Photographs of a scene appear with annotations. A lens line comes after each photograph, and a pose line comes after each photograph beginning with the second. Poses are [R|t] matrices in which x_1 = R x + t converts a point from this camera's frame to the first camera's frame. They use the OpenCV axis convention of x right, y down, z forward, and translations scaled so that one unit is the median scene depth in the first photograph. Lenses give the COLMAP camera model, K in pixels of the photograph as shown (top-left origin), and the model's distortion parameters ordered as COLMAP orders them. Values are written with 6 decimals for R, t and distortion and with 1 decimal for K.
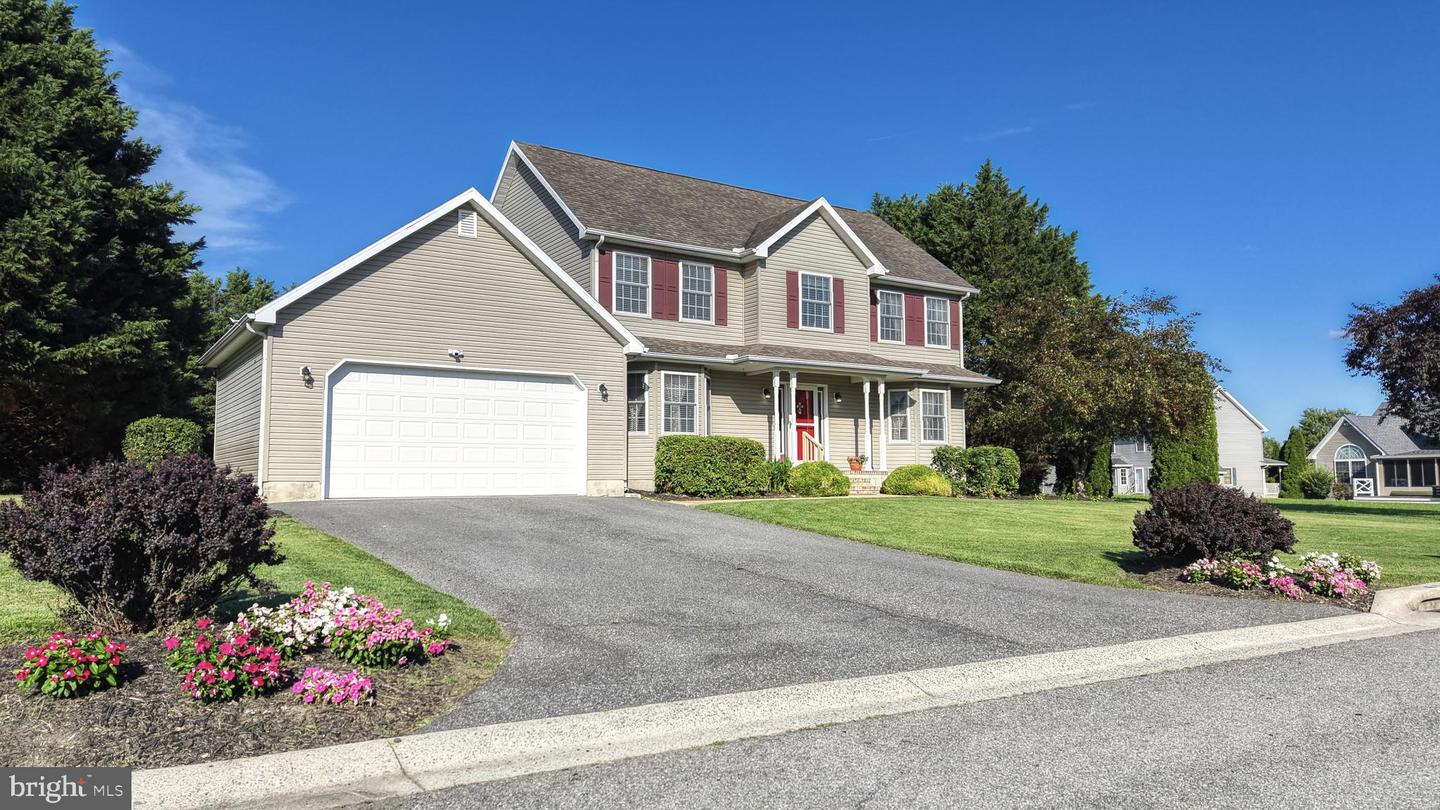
lens RADIAL K [[962.7, 0, 712.2], [0, 962.7, 415.2], [0, 0, 1]] dist [0.033490, -0.041259]
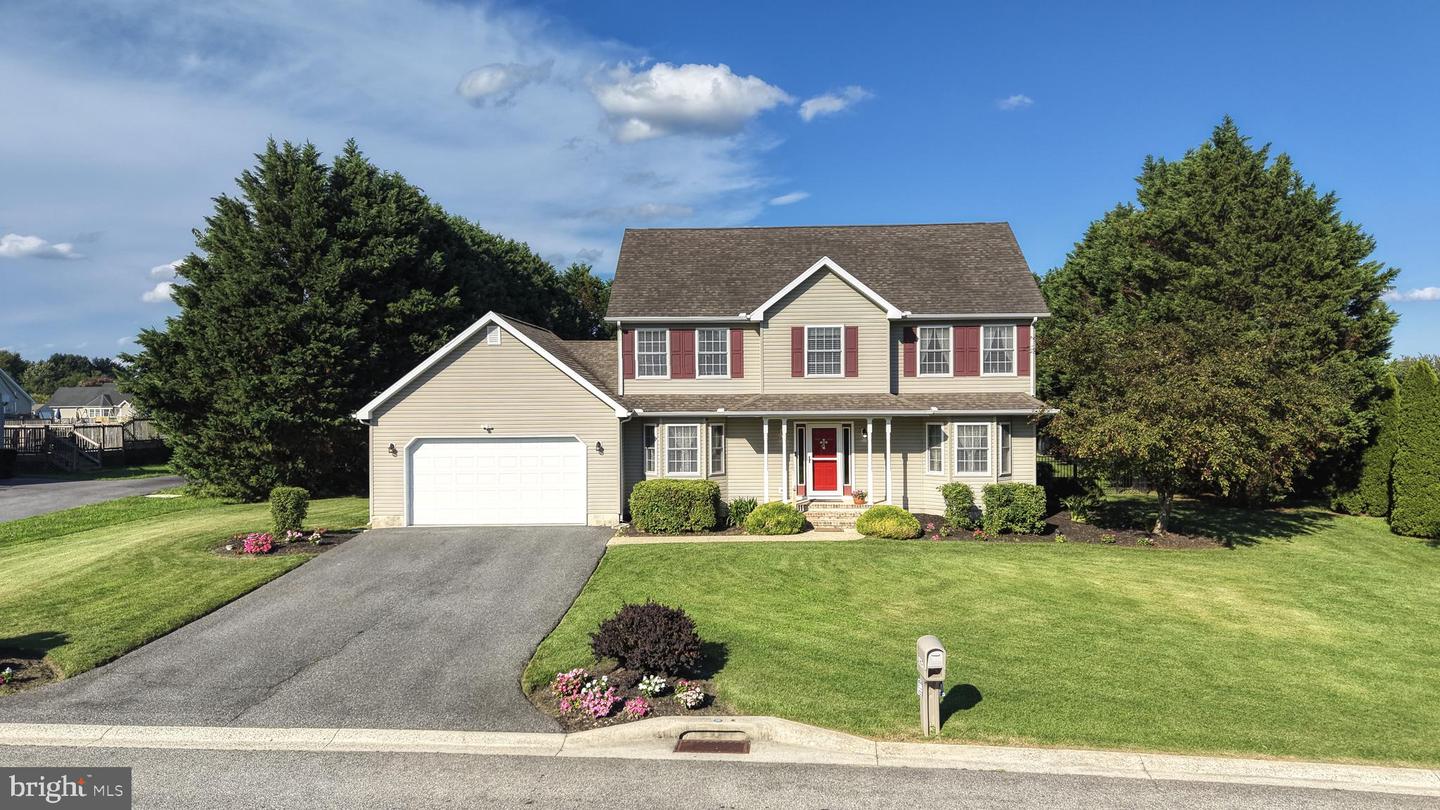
lens RADIAL K [[962.7, 0, 718.6], [0, 962.7, 404.0], [0, 0, 1]] dist [0.033490, -0.041259]
pose [[0.815349, 0.000176, -0.578970, 0.664597], [0.045581, 0.996877, 0.064494, -0.136859], [0.577173, -0.078975, 0.812794, 0.021991]]
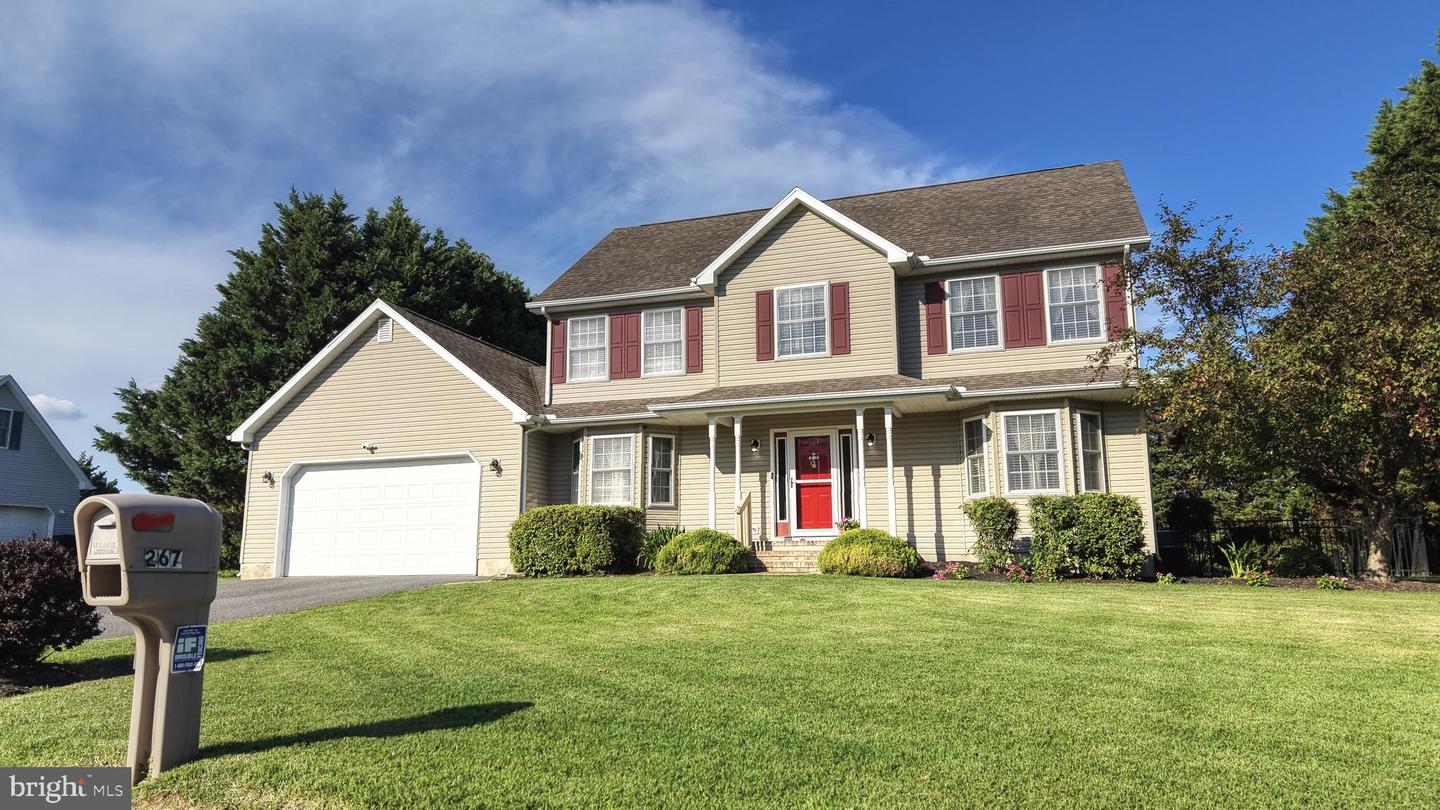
lens RADIAL K [[962.7, 0, 721.3], [0, 962.7, 406.2], [0, 0, 1]] dist [0.033490, -0.041259]
pose [[0.616262, -0.140219, -0.774958, 0.667797], [0.059639, 0.989506, -0.131613, 0.048055], [0.785280, 0.034891, 0.618157, 0.486346]]
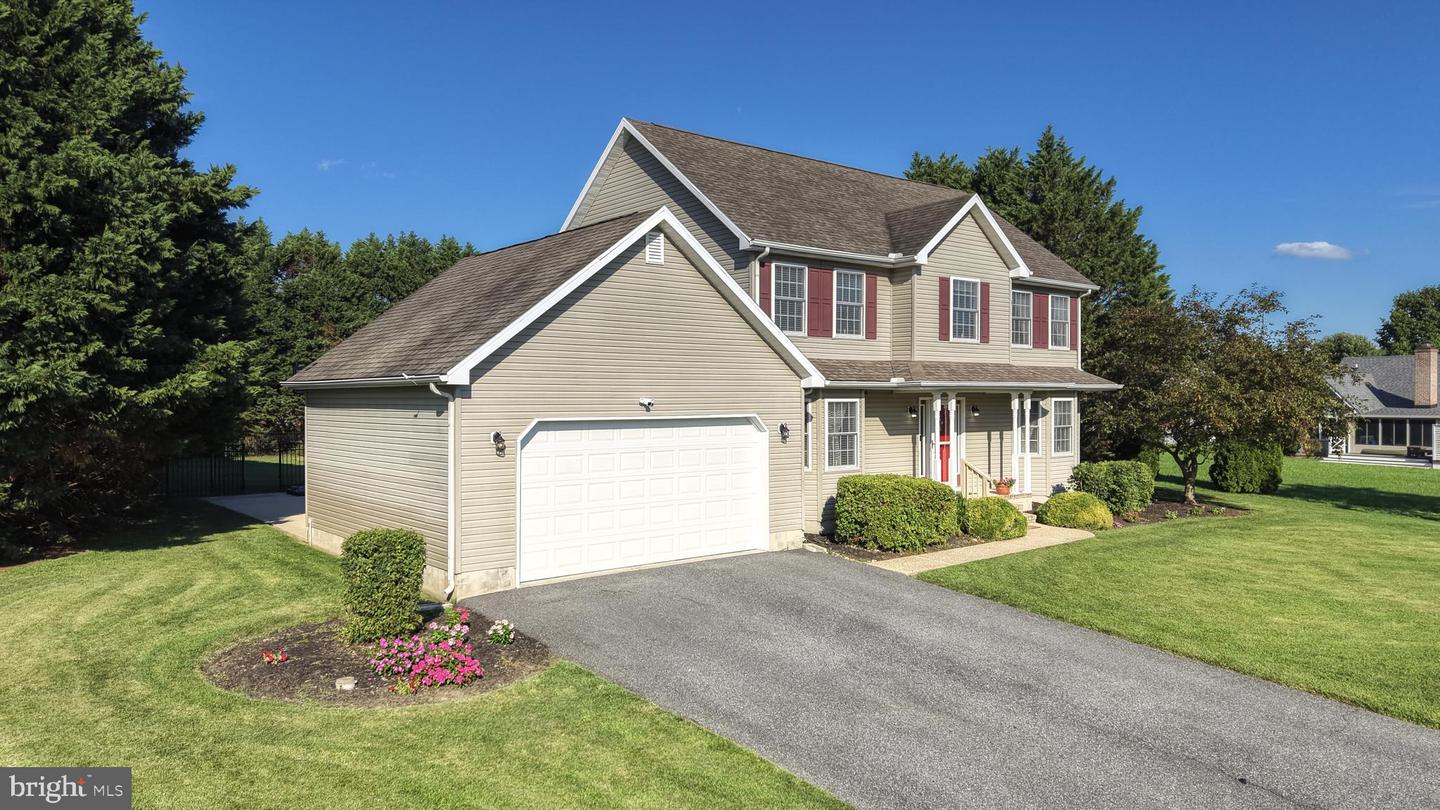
lens RADIAL K [[962.7, 0, 710.1], [0, 962.7, 403.9], [0, 0, 1]] dist [0.033490, -0.041259]
pose [[0.994736, 0.000780, 0.102470, -0.228753], [-0.008566, 0.997104, 0.075565, -0.098345], [-0.102115, -0.076045, 0.991862, 0.117211]]
